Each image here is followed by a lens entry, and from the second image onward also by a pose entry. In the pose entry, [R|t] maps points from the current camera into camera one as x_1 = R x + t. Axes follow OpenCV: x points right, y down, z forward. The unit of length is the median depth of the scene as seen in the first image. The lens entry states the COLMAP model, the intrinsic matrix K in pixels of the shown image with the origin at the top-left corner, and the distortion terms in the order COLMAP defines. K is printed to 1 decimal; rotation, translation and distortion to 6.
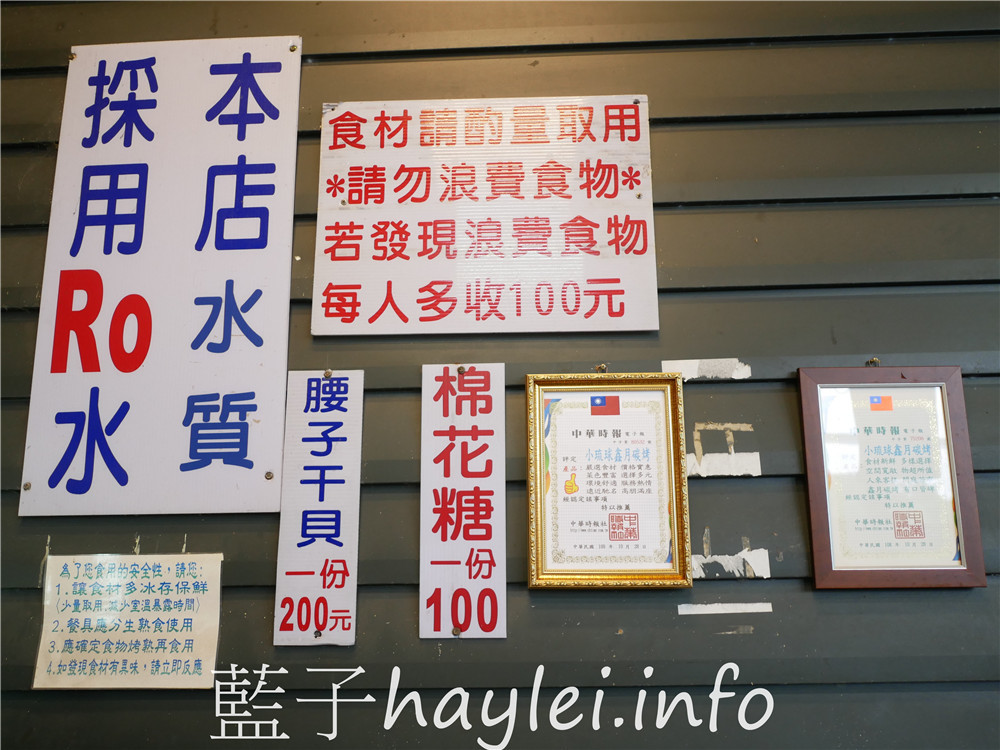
lens RADIAL K [[873.0, 0, 500.3], [0, 873.0, 375.5], [0, 0, 1]] dist [-0.030658, 0.008718]
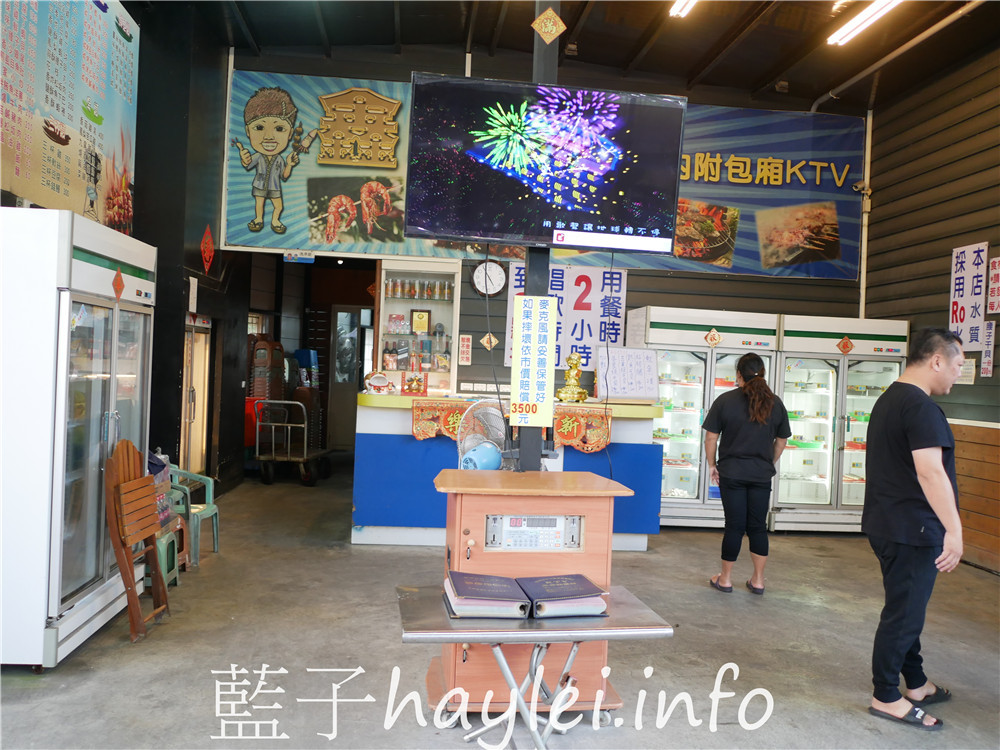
lens RADIAL K [[873.0, 0, 503.9], [0, 873.0, 372.9], [0, 0, 1]] dist [-0.030658, 0.008718]
pose [[0.162004, 0.024835, -0.986478, 3.863255], [0.181910, 0.981799, 0.054591, -0.448838], [0.969878, -0.188294, 0.154538, -2.249065]]
